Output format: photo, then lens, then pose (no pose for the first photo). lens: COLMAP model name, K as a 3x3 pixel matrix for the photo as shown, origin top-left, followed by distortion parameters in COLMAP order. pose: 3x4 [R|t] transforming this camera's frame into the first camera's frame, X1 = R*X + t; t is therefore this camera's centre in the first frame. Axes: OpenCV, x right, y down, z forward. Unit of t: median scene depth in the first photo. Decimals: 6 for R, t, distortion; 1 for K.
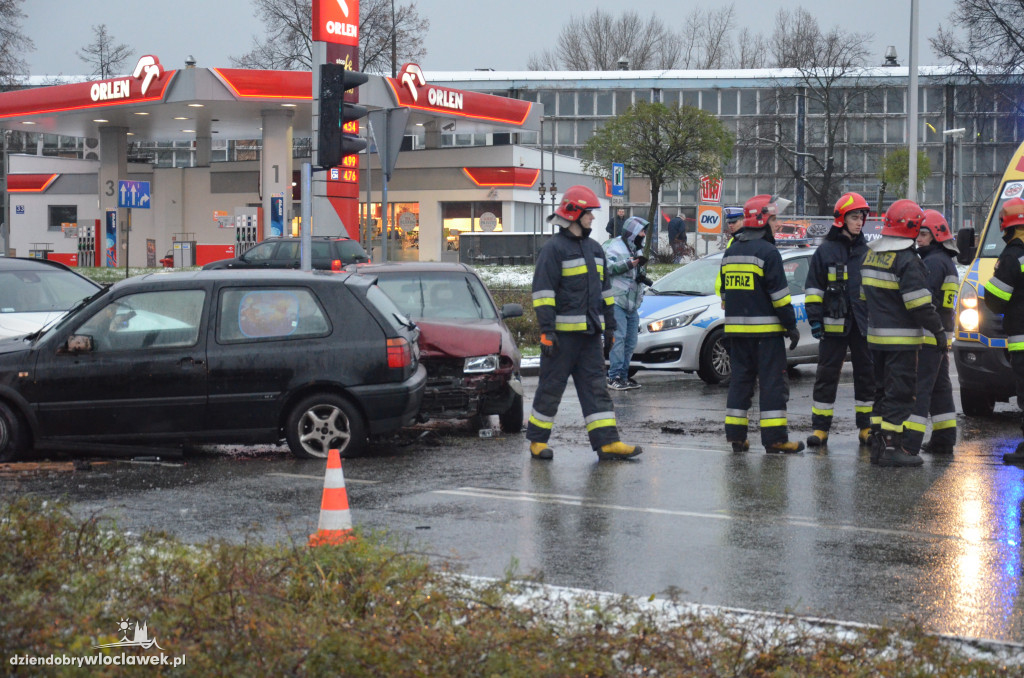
lens RADIAL K [[2529.3, 0, 485.1], [0, 2529.3, 356.9], [0, 0, 1]] dist [0.035328, 0.607155]
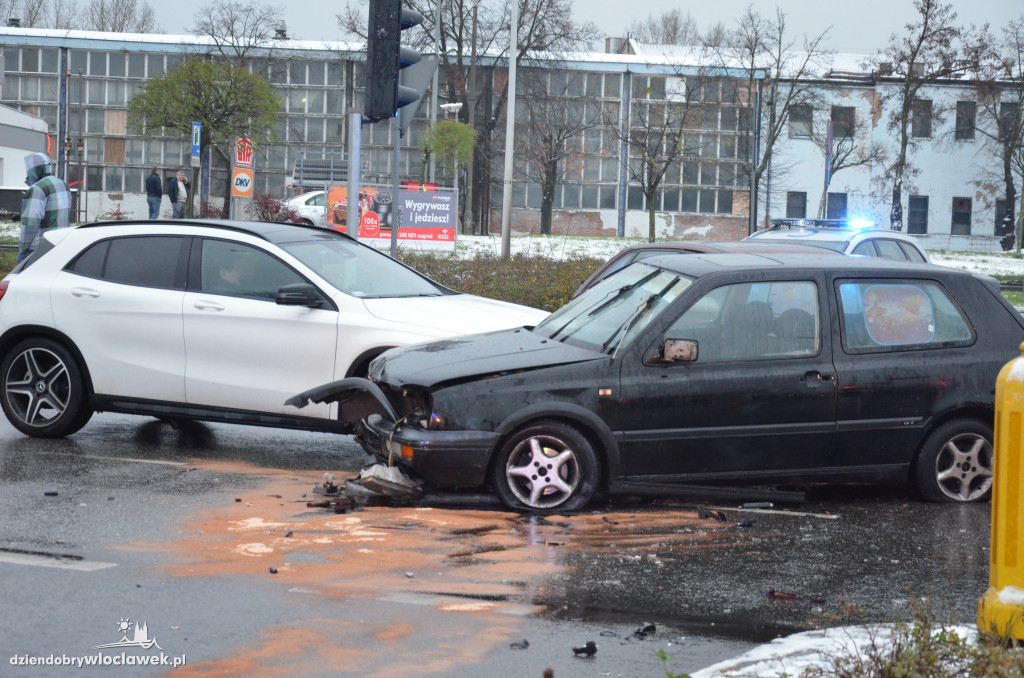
lens RADIAL K [[2282.8, 0, 511.8], [0, 2282.8, 443.2], [0, 0, 1]] dist [0.003897, 0.076744]
pose [[0.938862, -0.003258, 0.344279, -0.434971], [-0.017335, 0.998240, 0.056720, -0.015366], [-0.343857, -0.059221, 0.937153, 0.389002]]
